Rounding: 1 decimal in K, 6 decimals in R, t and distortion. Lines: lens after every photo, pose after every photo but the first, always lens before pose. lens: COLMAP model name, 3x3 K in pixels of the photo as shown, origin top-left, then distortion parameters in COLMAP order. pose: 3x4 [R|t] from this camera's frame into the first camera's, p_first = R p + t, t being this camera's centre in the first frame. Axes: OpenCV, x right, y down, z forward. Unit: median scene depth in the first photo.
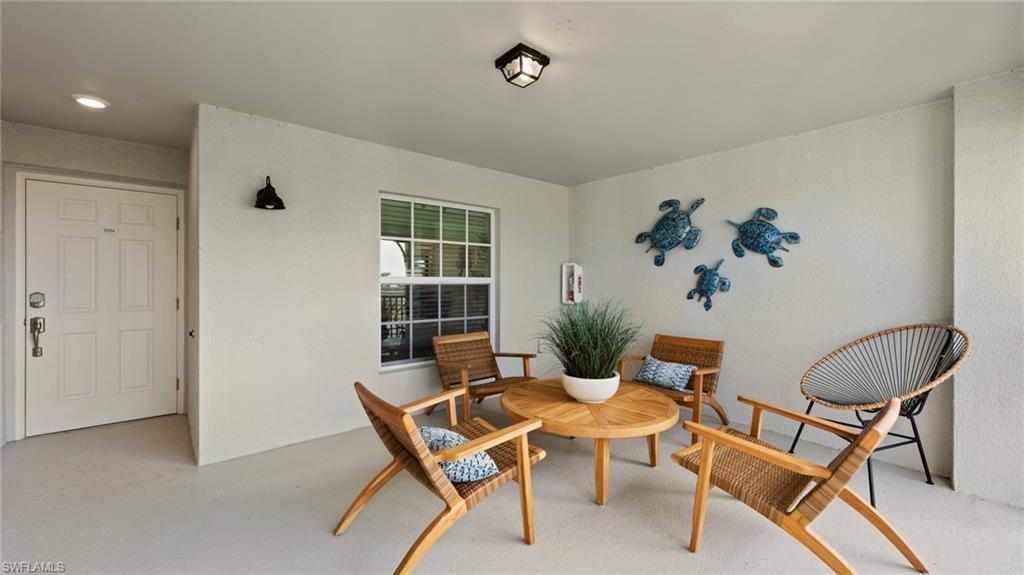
lens RADIAL K [[403.9, 0, 514.2], [0, 403.9, 285.3], [0, 0, 1]] dist [-0.000588, -0.000009]
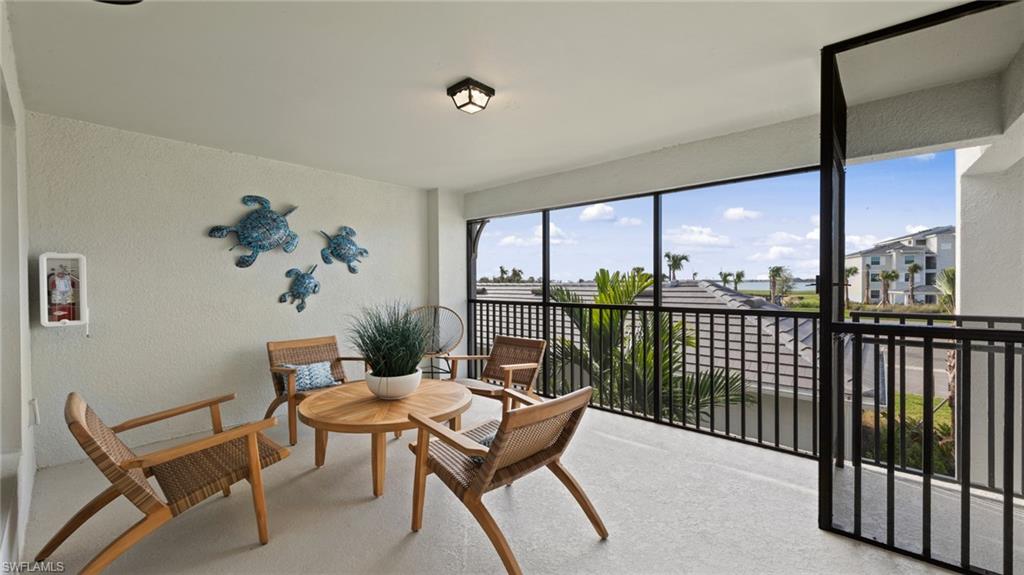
lens RADIAL K [[403.9, 0, 514.4], [0, 403.9, 283.8], [0, 0, 1]] dist [-0.000588, -0.000009]
pose [[-0.119236, -0.010090, 0.992815, -0.650603], [0.004559, 0.999932, 0.010710, -0.020582], [-0.992855, 0.005803, -0.119182, 0.567260]]
